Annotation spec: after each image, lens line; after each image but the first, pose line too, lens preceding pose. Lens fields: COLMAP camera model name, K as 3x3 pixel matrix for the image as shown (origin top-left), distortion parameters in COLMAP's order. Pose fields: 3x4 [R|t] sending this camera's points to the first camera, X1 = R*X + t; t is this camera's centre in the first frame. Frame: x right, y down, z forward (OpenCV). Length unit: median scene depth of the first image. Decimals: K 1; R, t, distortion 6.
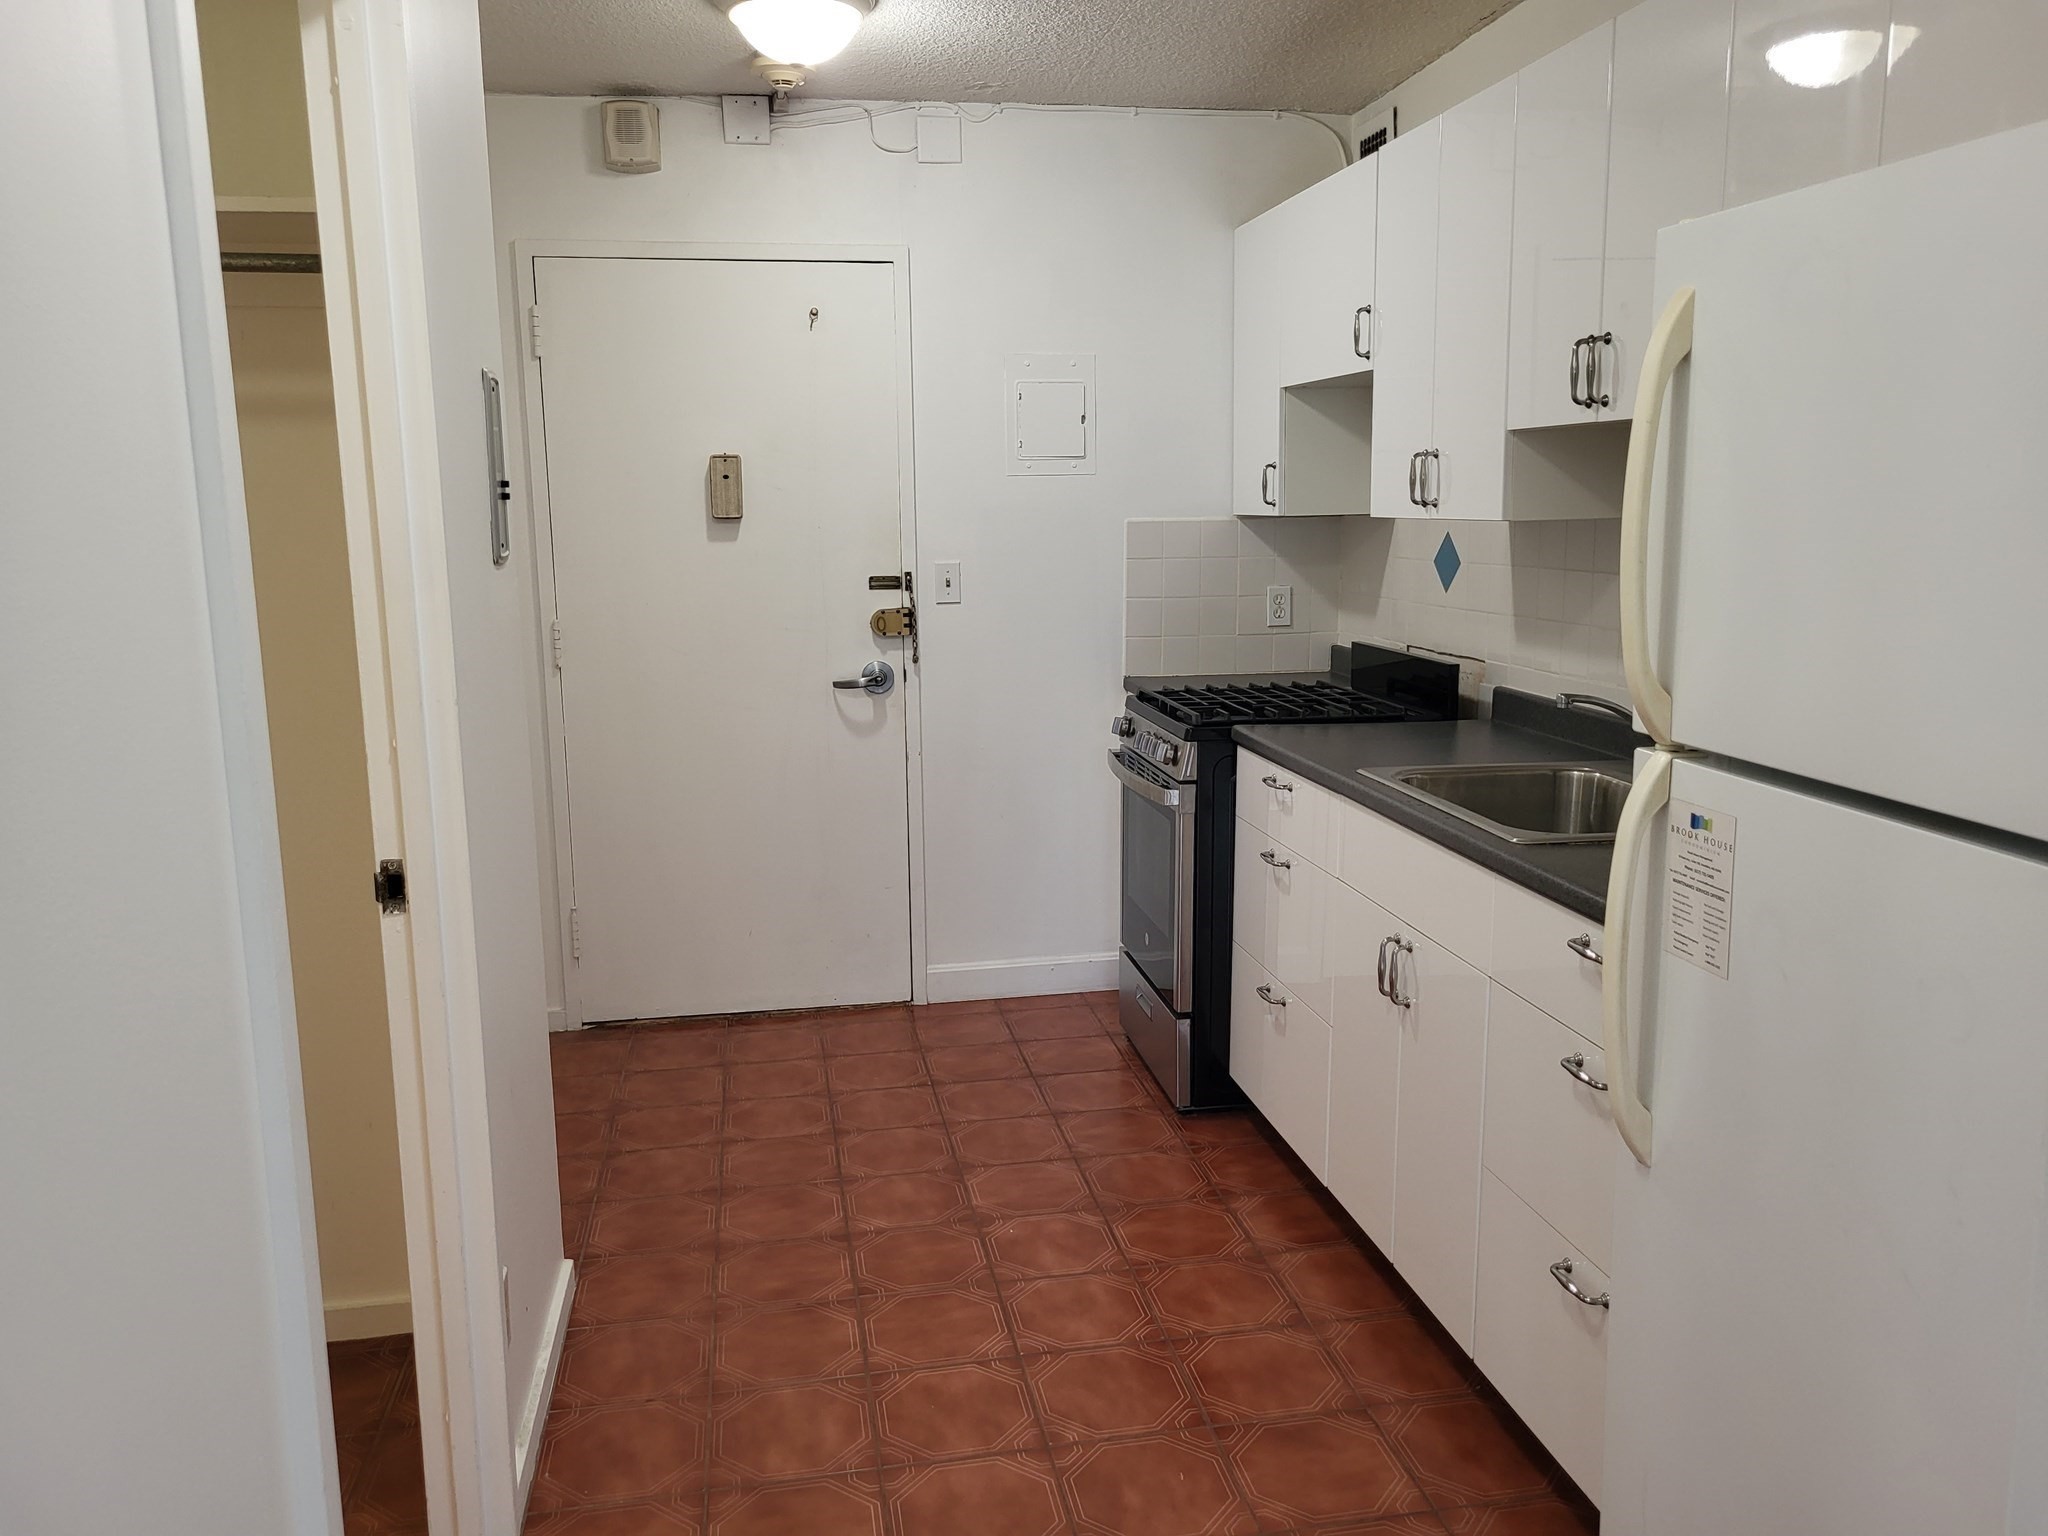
lens RADIAL K [[1563.9, 0, 1005.3], [0, 1563.9, 767.2], [0, 0, 1]] dist [0.027535, -0.004759]
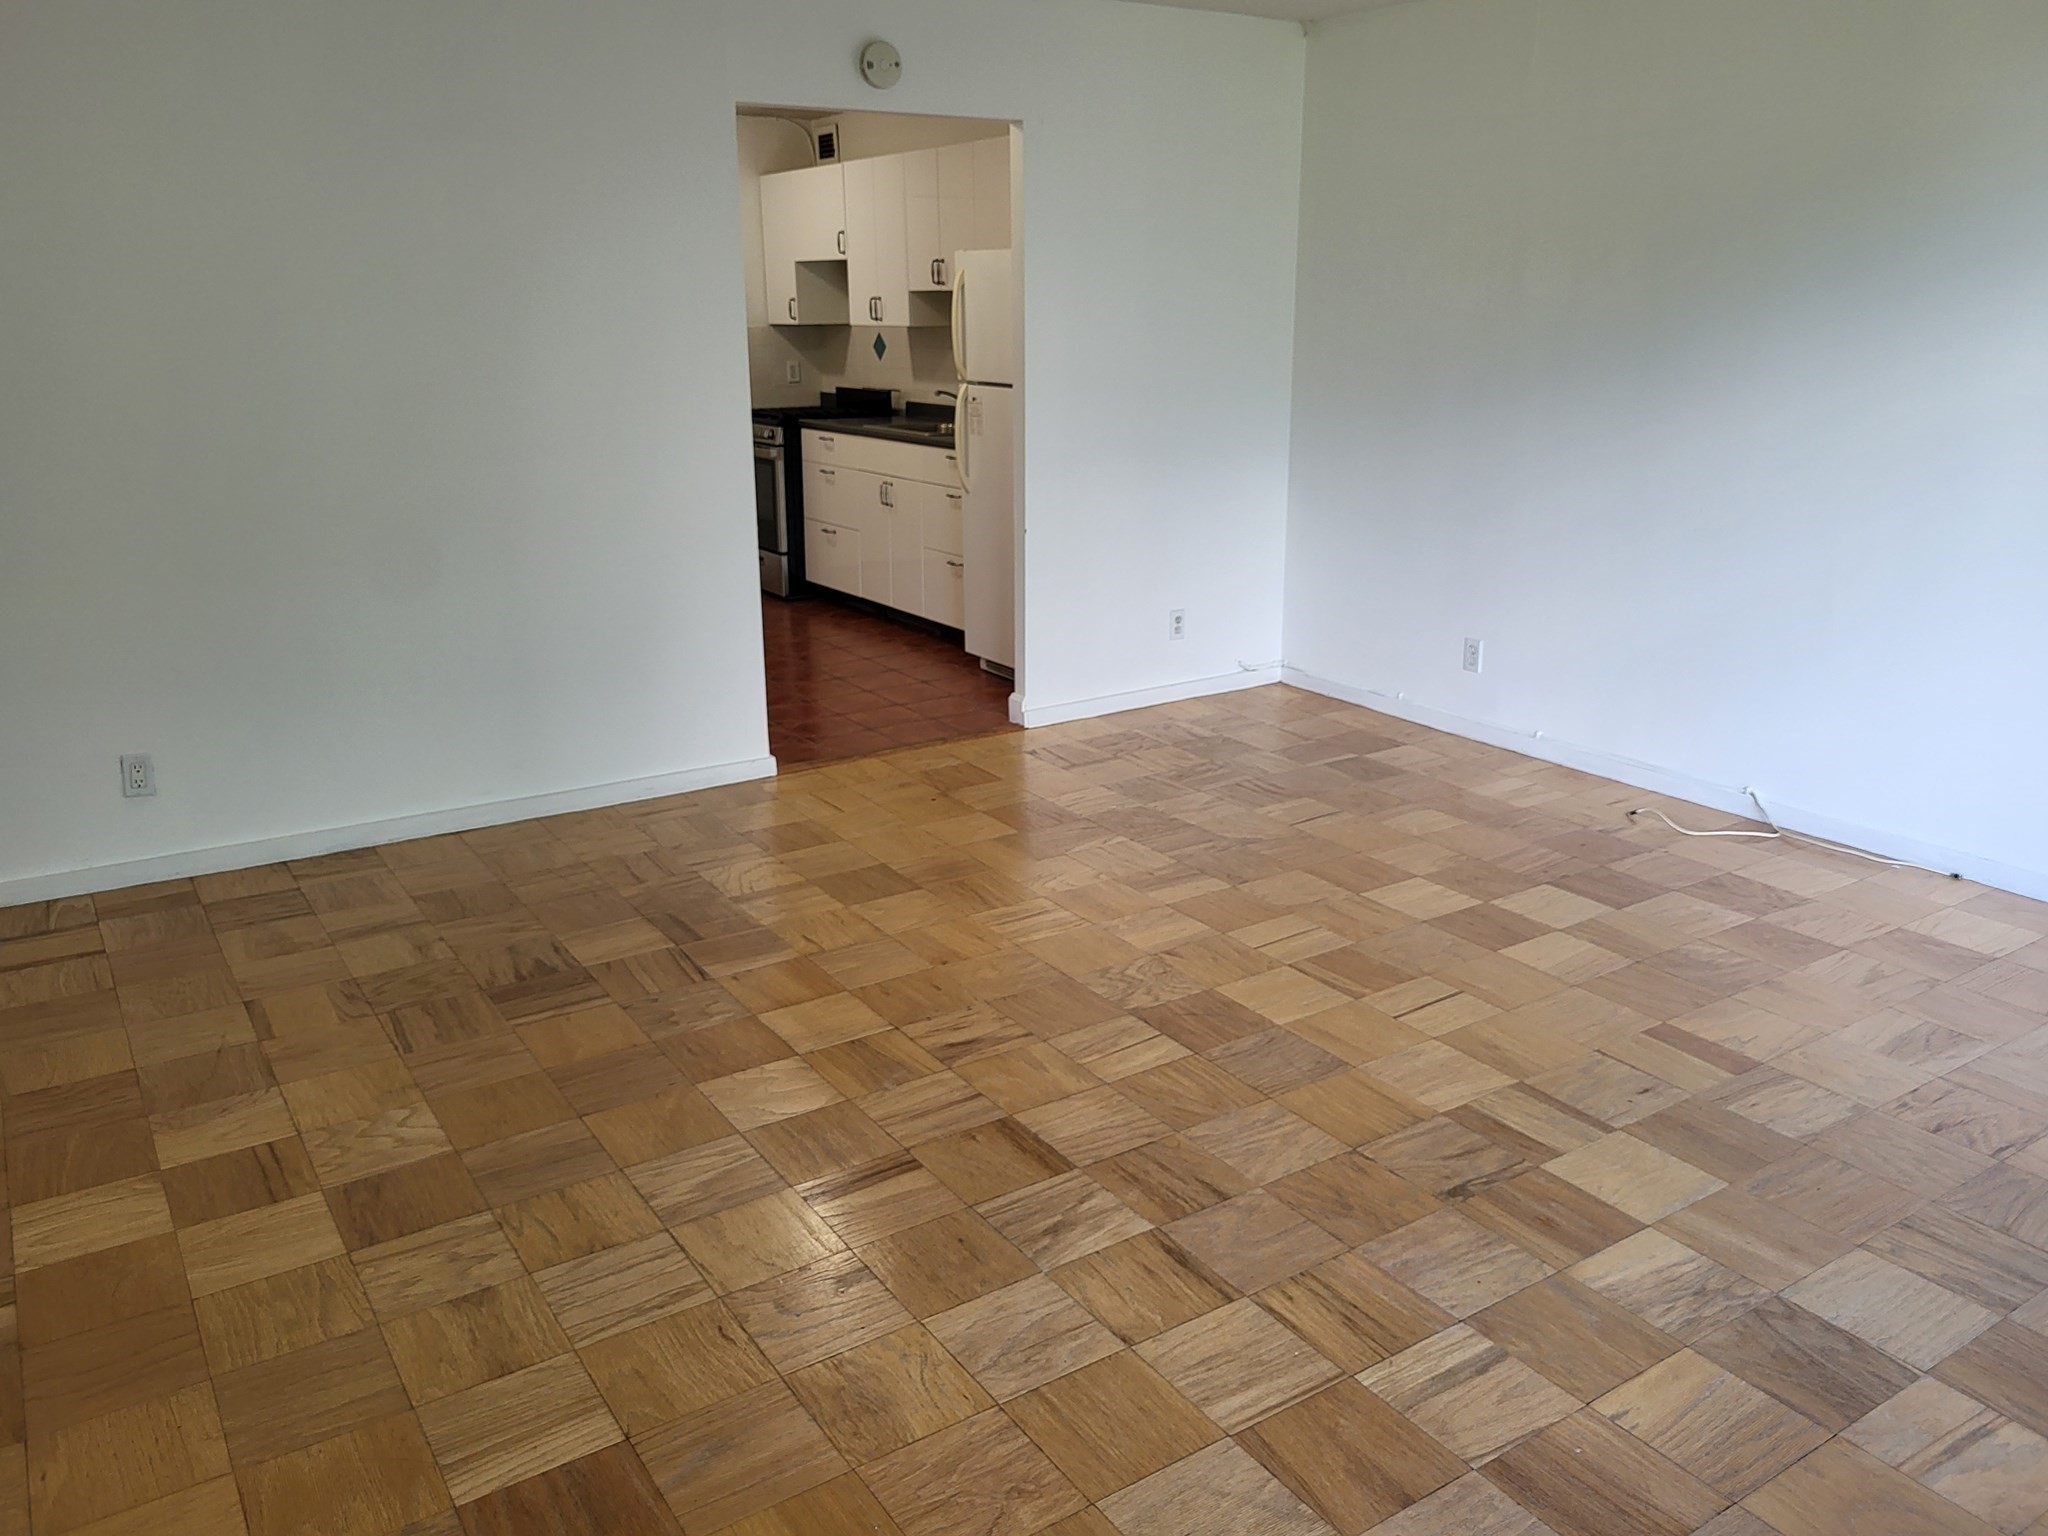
lens RADIAL K [[1563.9, 0, 1005.3], [0, 1563.9, 767.2], [0, 0, 1]] dist [0.027535, -0.004759]
pose [[0.919665, -0.104058, 0.378667, -0.492092], [0.060915, 0.990384, 0.124215, 0.209539], [-0.387951, -0.091170, 0.917160, -1.246729]]
